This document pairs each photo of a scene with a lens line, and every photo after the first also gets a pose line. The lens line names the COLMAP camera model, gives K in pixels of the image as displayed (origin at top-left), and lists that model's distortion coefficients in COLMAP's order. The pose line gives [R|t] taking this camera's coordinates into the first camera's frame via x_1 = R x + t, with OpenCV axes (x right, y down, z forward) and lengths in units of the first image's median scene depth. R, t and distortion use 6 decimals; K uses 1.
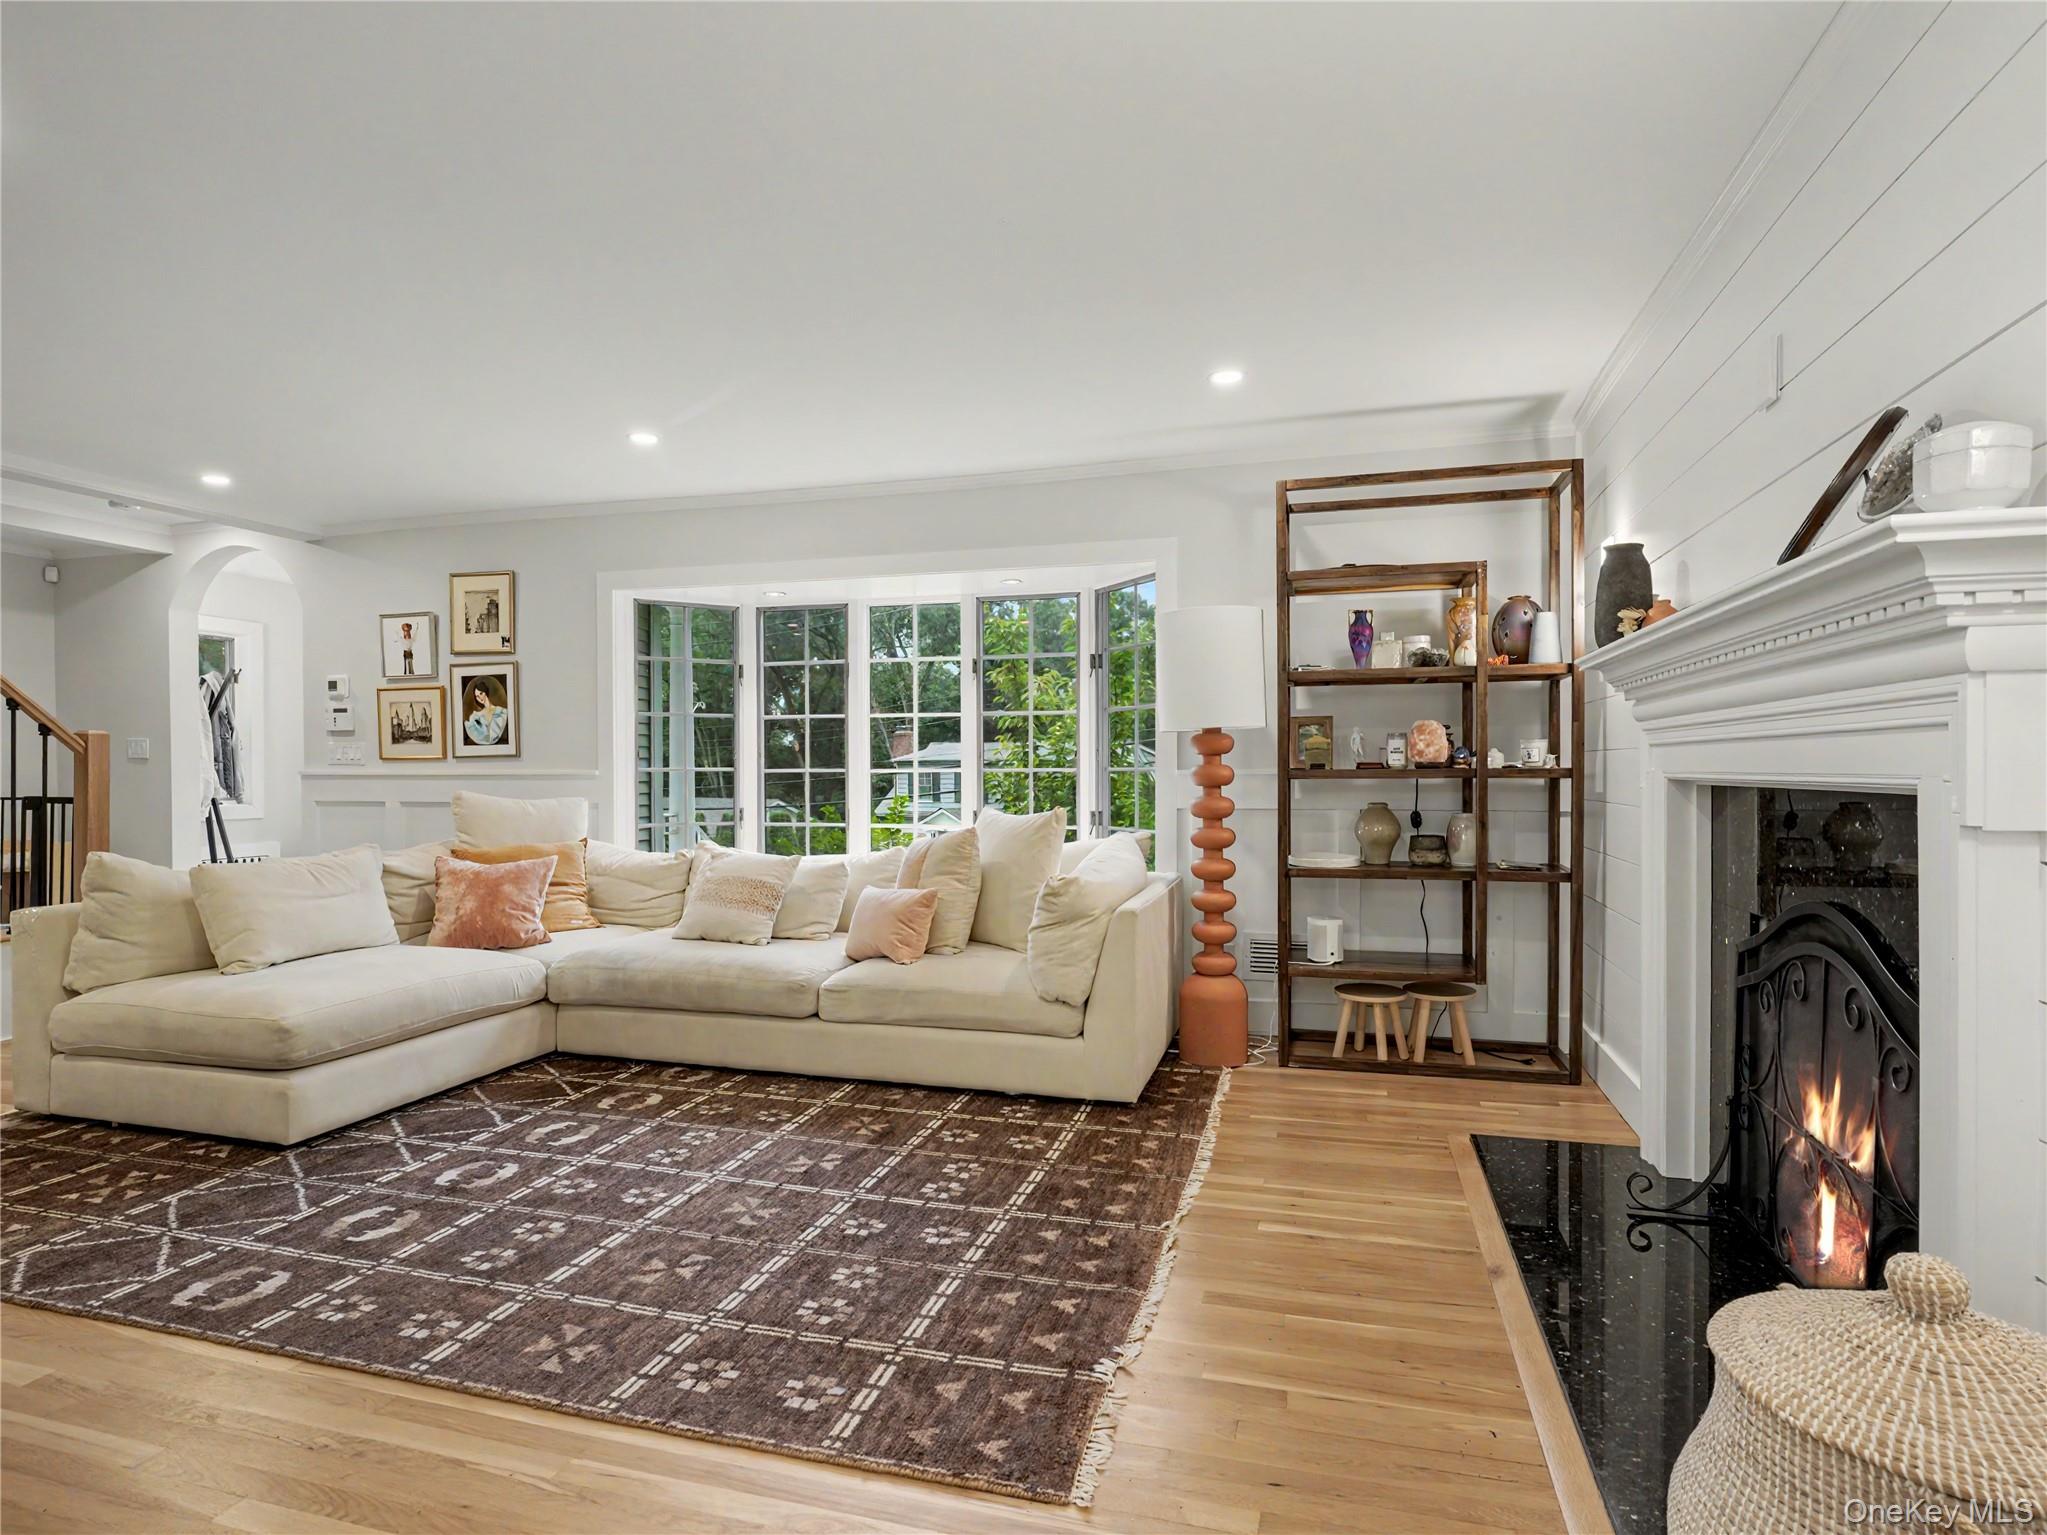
lens RADIAL K [[1095.2, 0, 1018.8], [0, 1095.2, 780.5], [0, 0, 1]] dist [-0.011428, 0.000618]
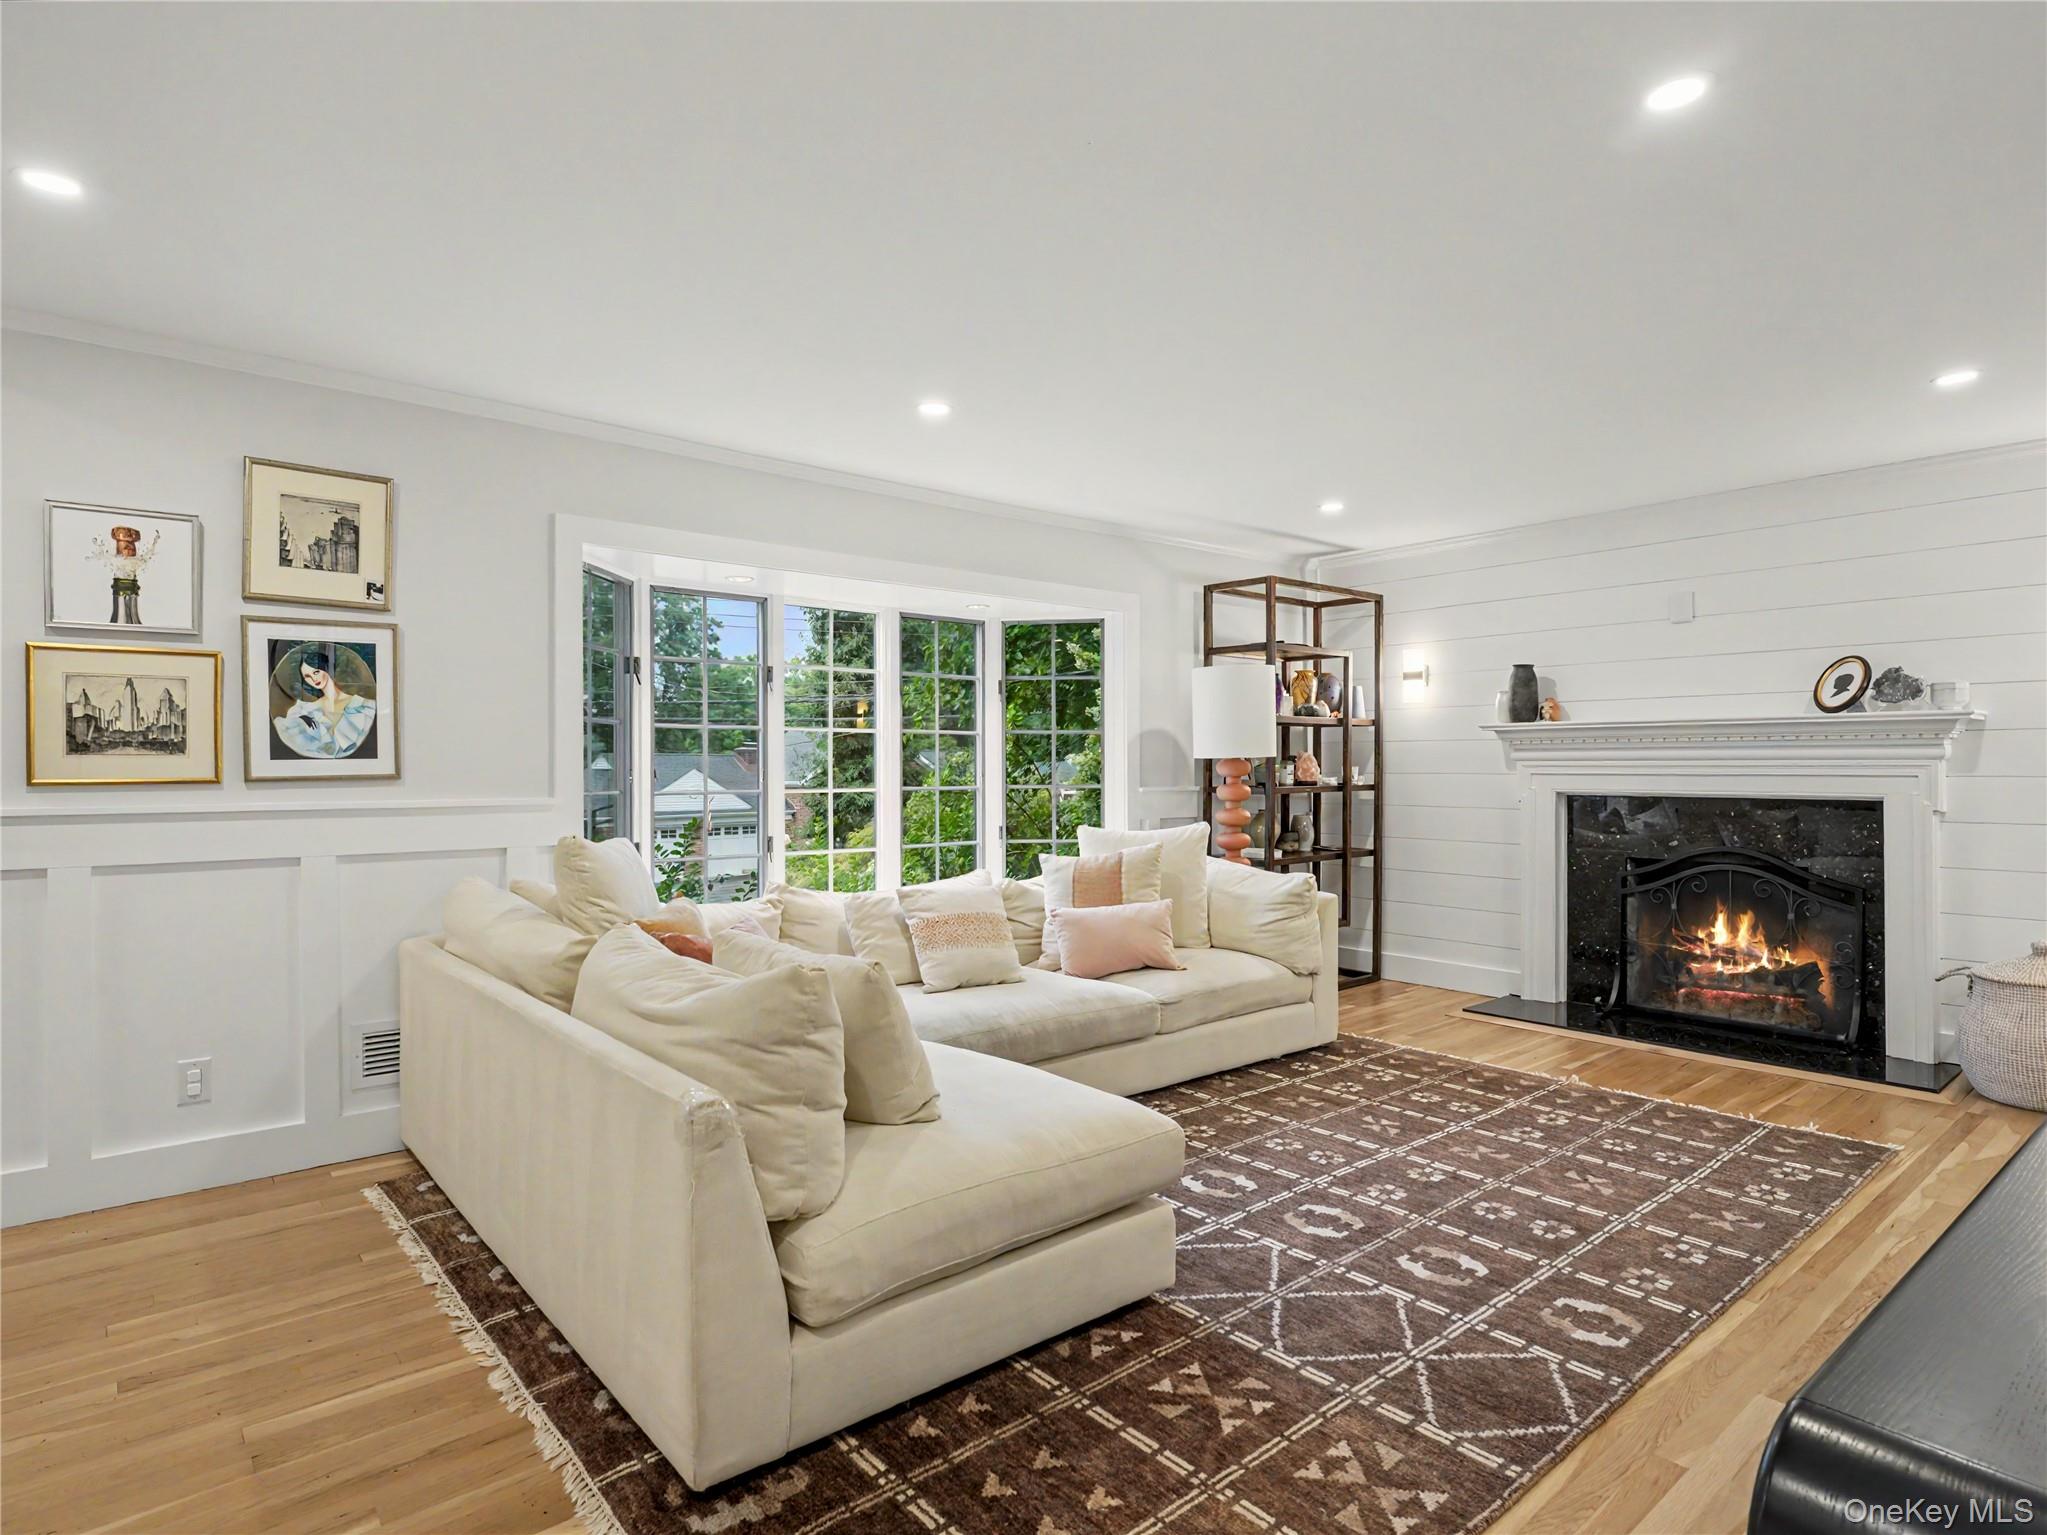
lens RADIAL K [[1095.2, 0, 1018.8], [0, 1095.2, 780.5], [0, 0, 1]] dist [-0.011428, 0.000618]
pose [[0.564565, -0.007031, 0.825358, -1.378818], [0.008964, 0.999957, 0.002387, -0.034390], [-0.825340, 0.006051, 0.564604, 0.638678]]
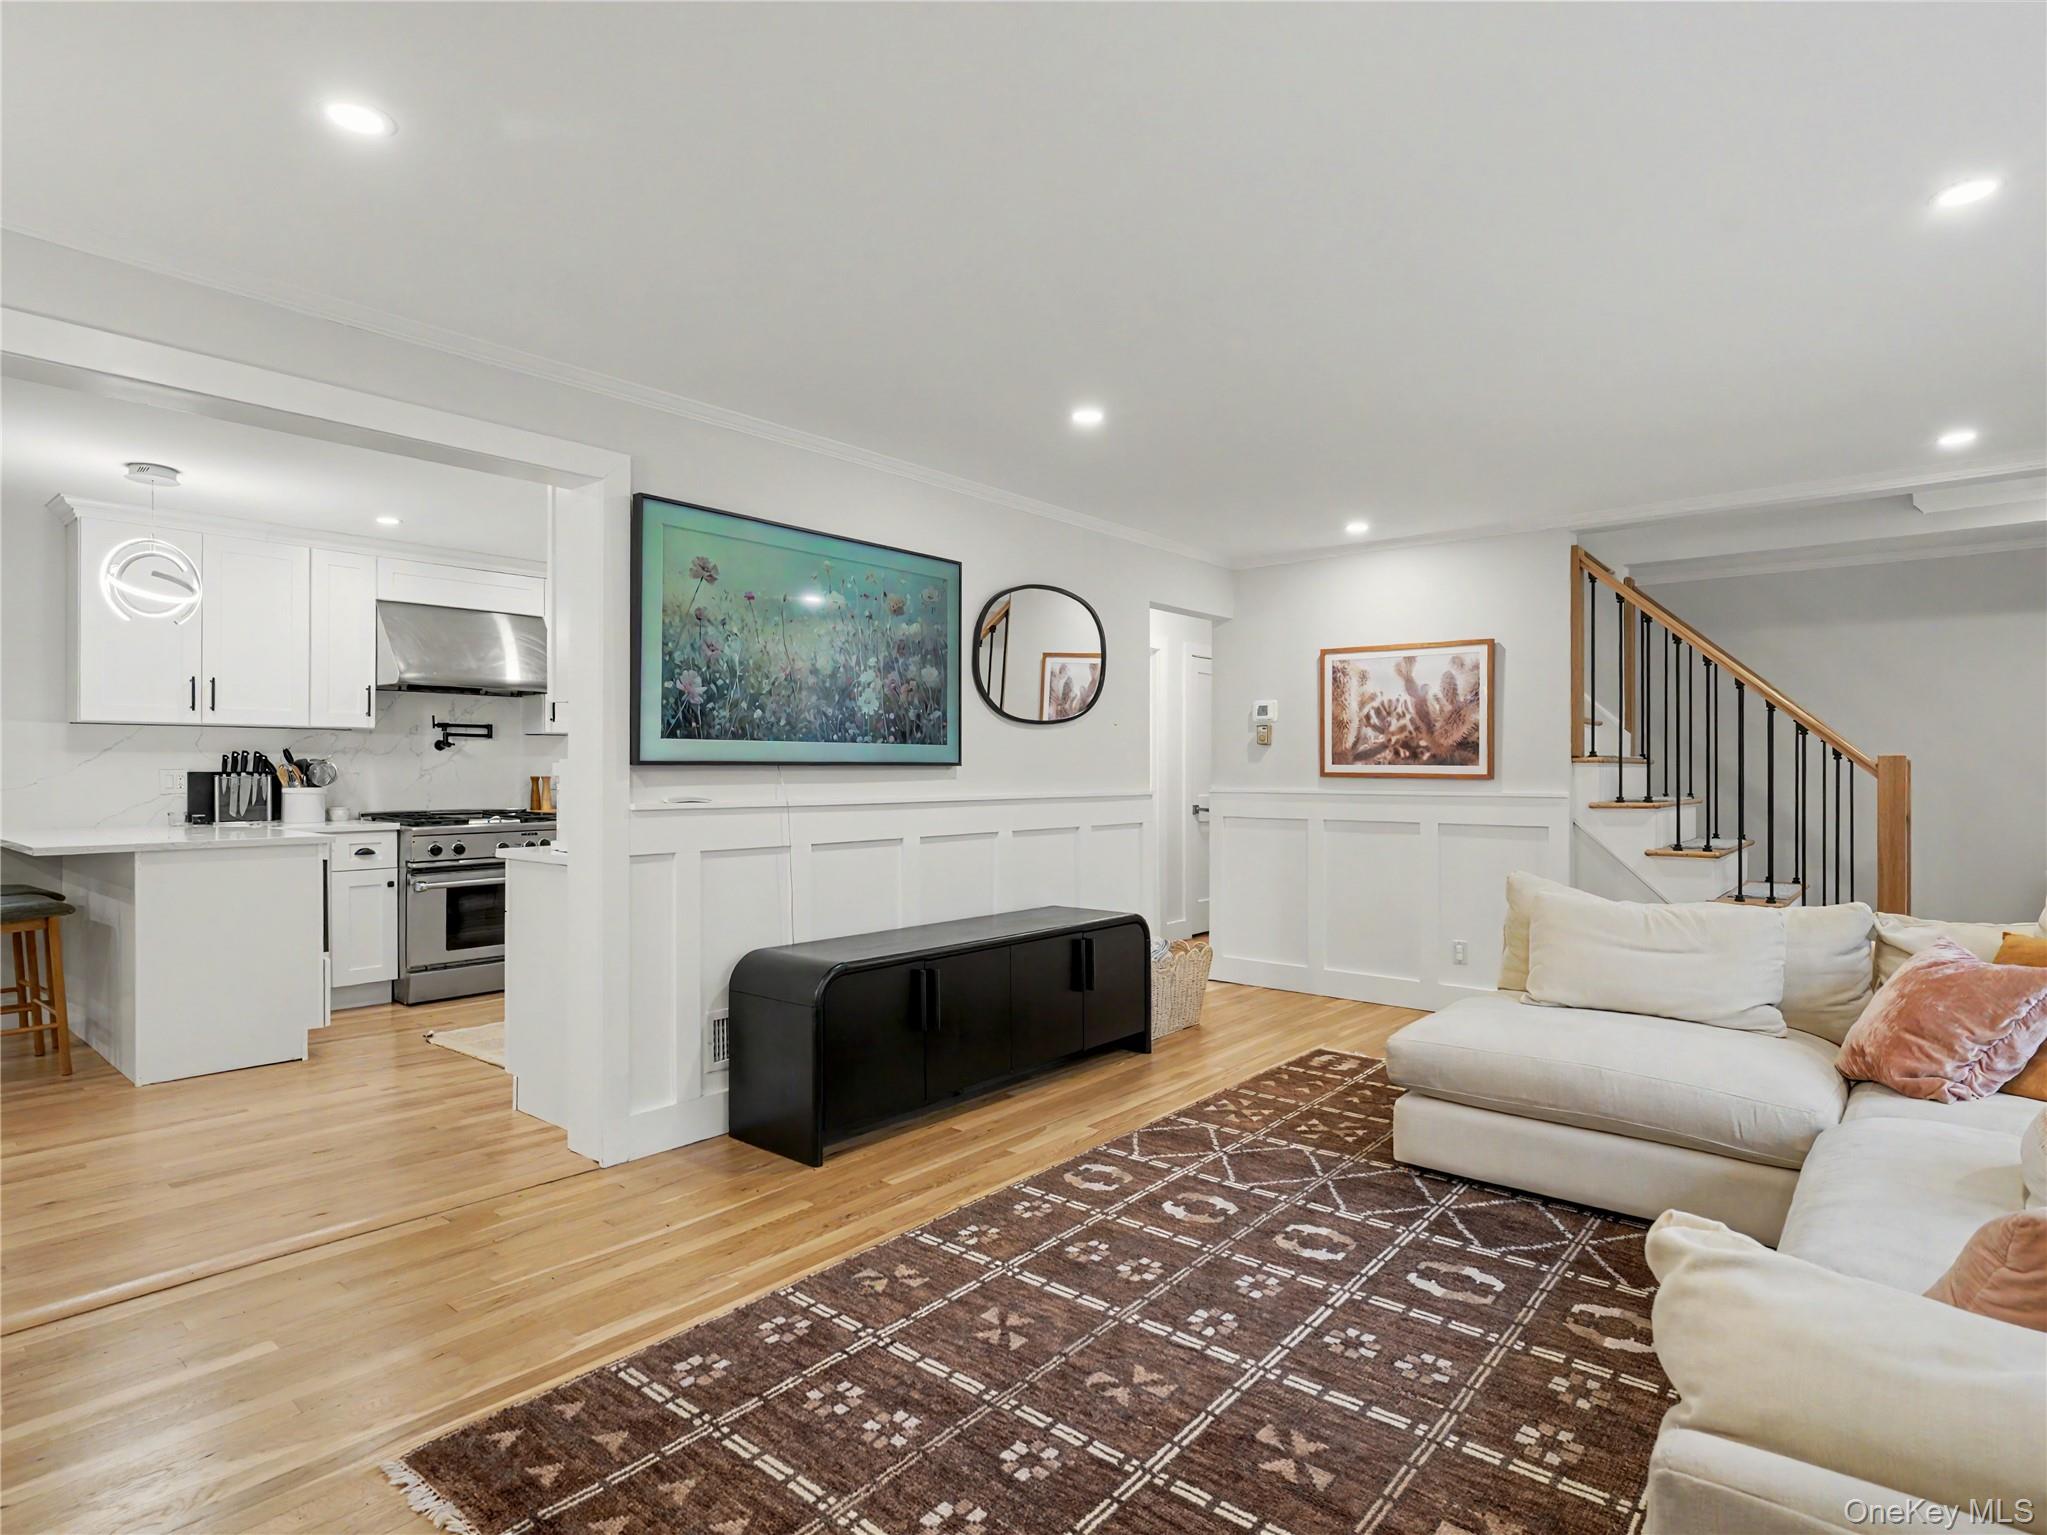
lens RADIAL K [[1112.1, 0, 1027.9], [0, 1112.1, 766.3], [0, 0, 1]] dist [-0.007530, -0.000846]
pose [[-0.400891, -0.000210, -0.916126, 0.450326], [-0.011563, 0.999921, 0.004830, -0.045844], [0.916053, 0.012529, -0.400862, 1.093875]]
